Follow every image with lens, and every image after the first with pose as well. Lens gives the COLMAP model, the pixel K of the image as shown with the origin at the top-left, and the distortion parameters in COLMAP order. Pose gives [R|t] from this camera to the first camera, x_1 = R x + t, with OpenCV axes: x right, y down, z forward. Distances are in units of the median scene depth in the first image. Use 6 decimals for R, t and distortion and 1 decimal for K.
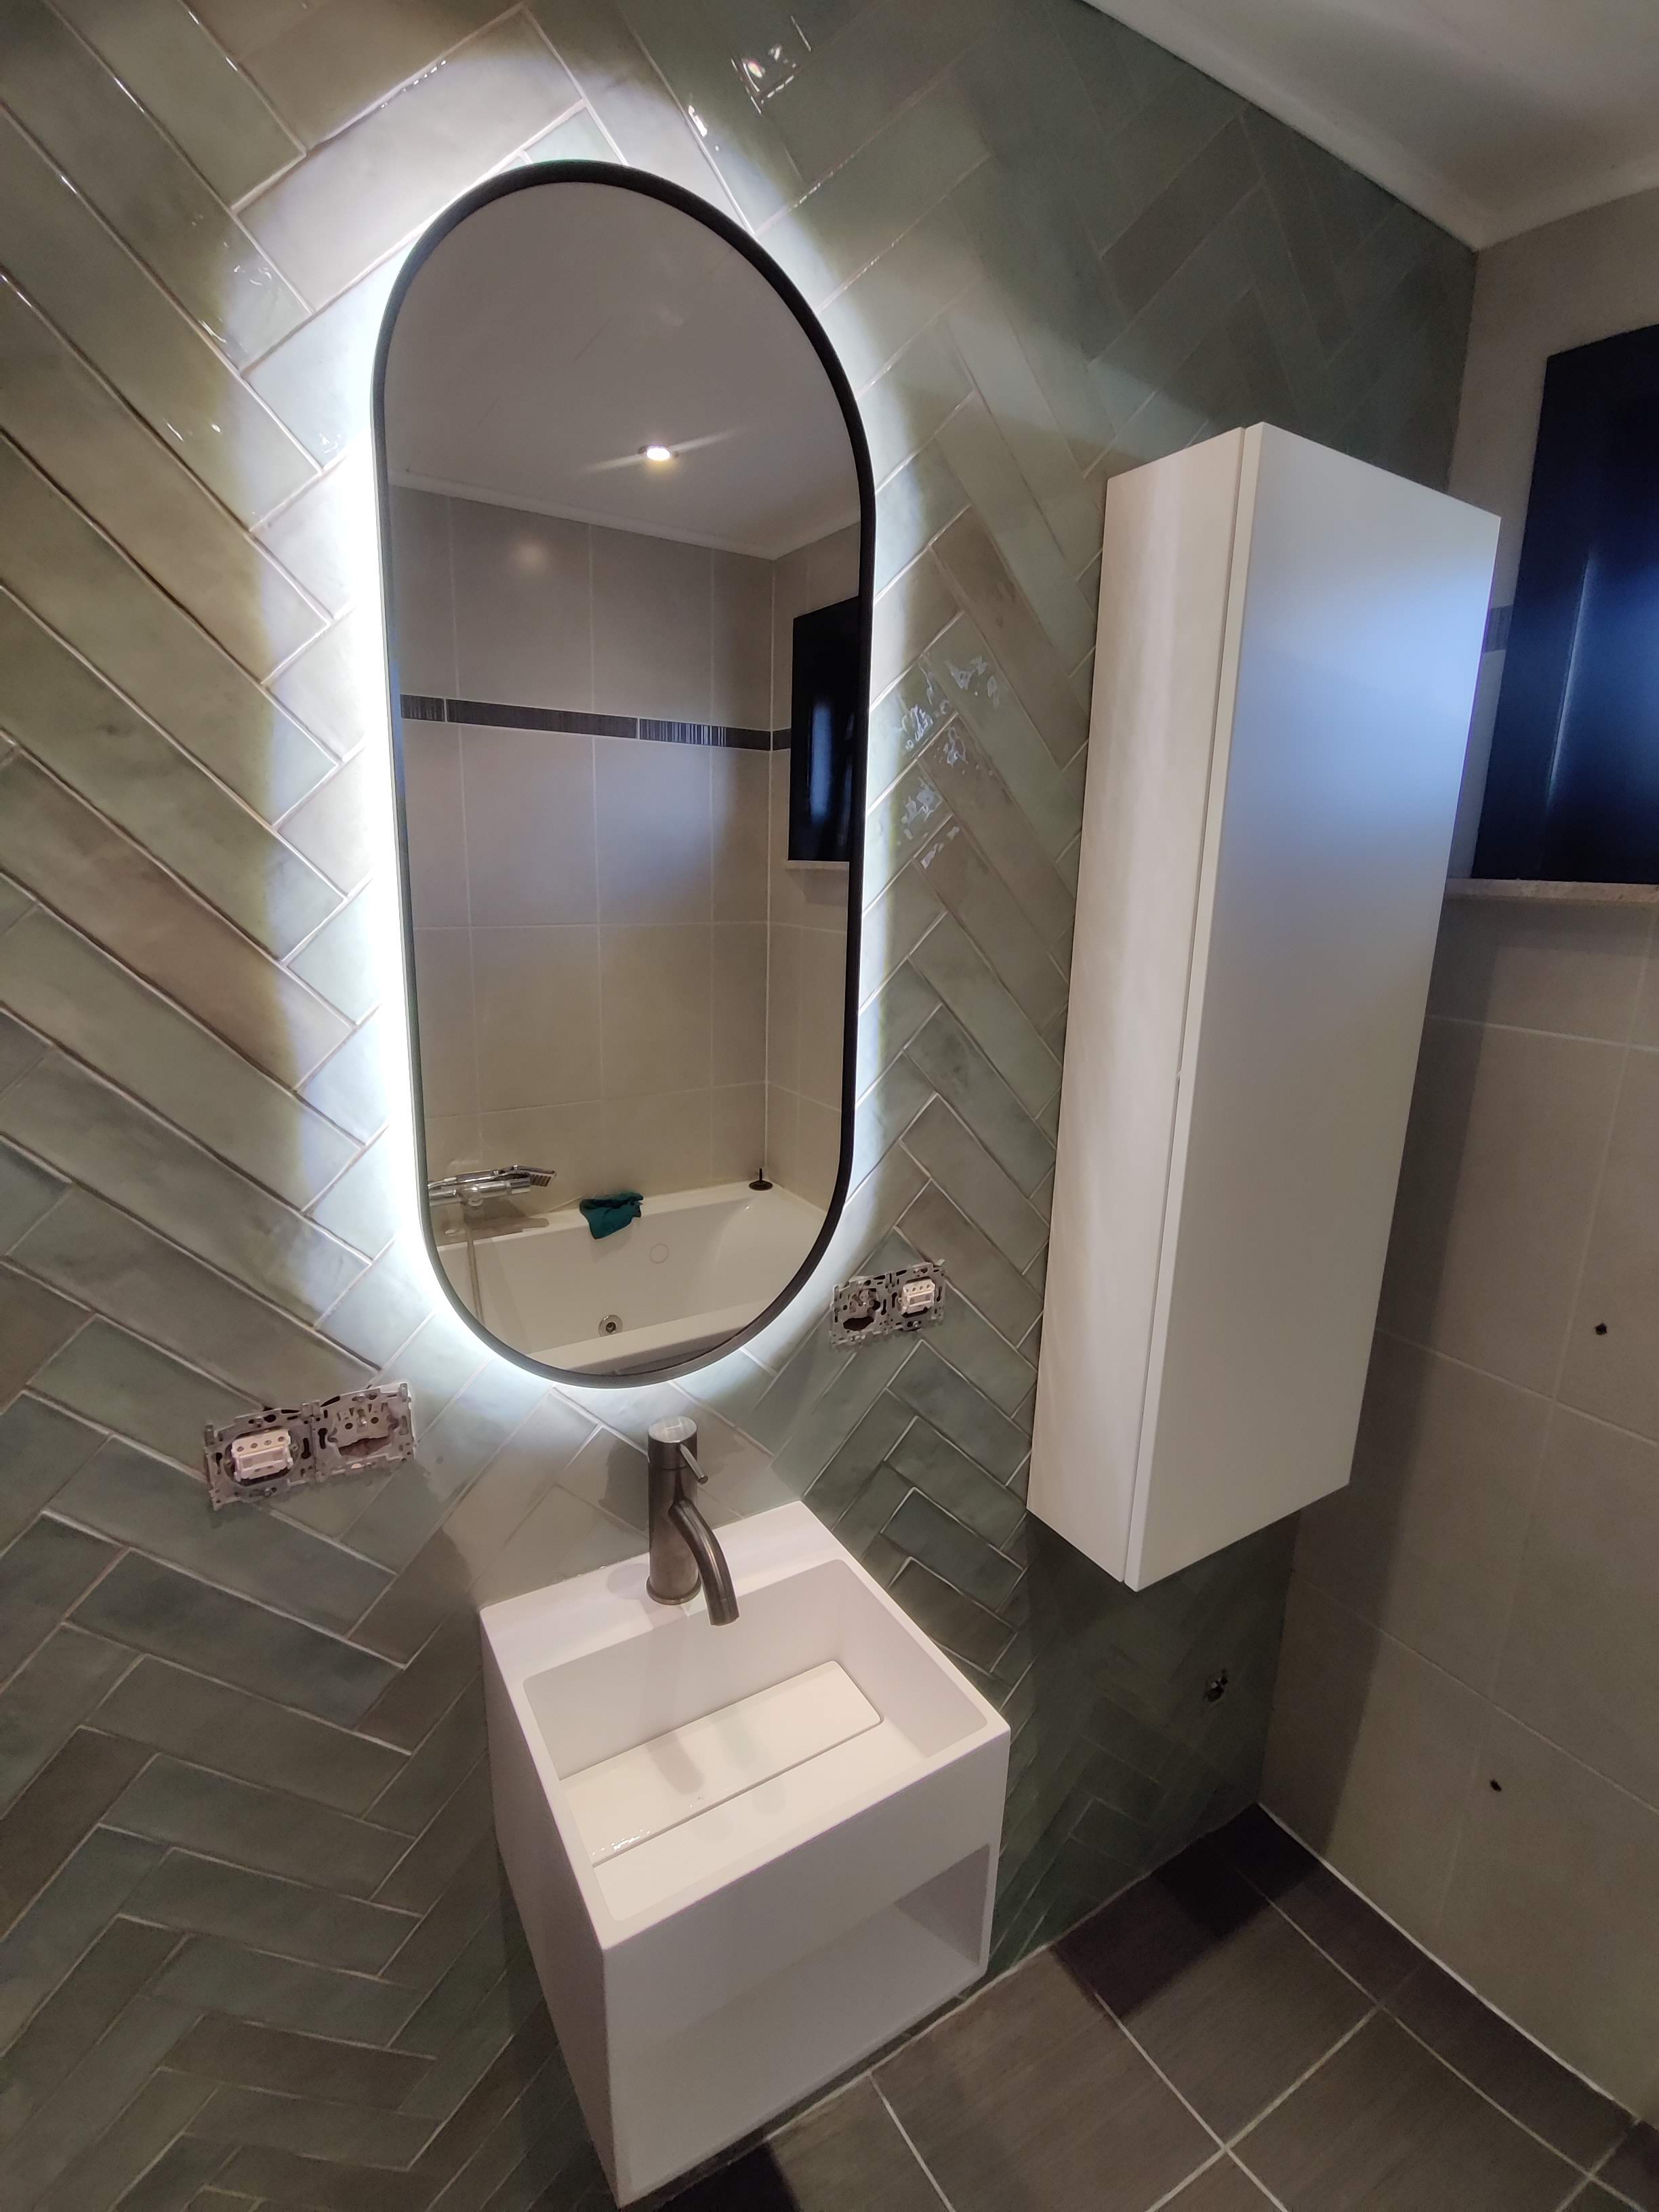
lens RADIAL K [[998.9, 0, 812.8], [0, 998.9, 1085.5], [0, 0, 1]] dist [-0.018328, -0.000924]
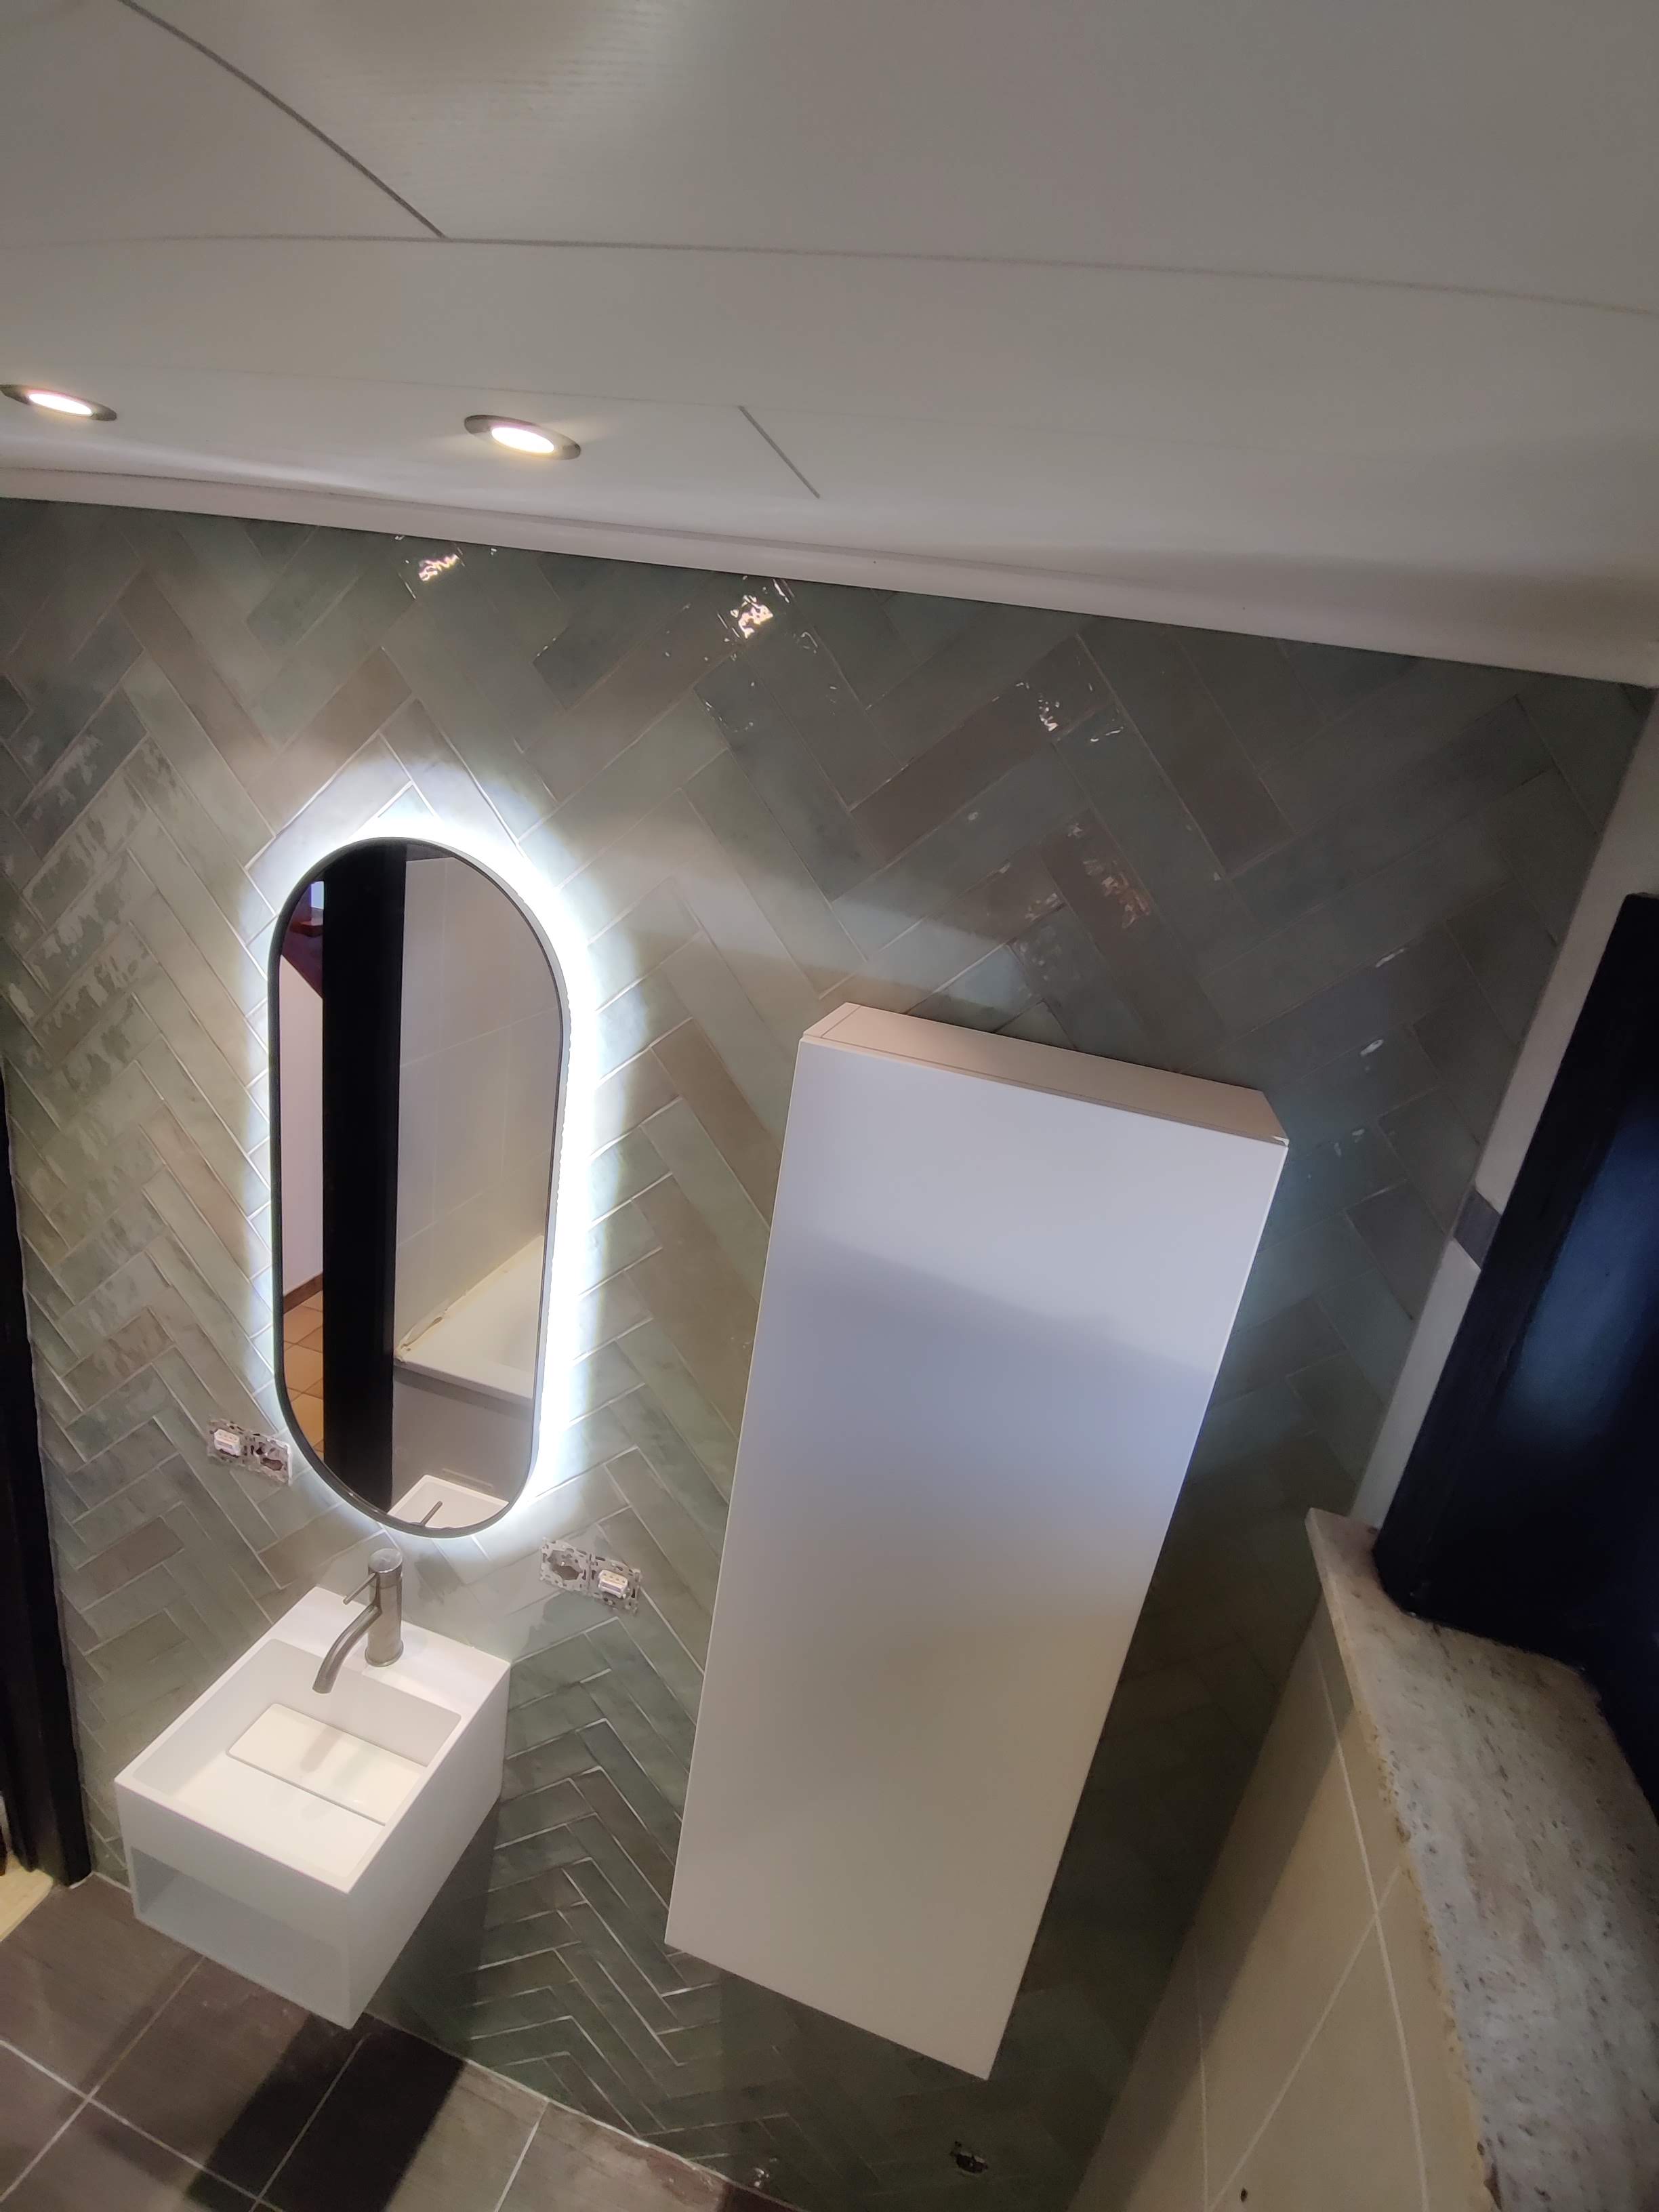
lens RADIAL K [[998.9, 0, 823.9], [0, 998.9, 1085.1], [0, 0, 1]] dist [-0.018328, -0.000924]
pose [[0.683529, 0.292105, -0.668927, 0.943989], [-0.286709, 0.950221, 0.121972, -0.610871], [0.671257, 0.108416, 0.733253, 0.215104]]
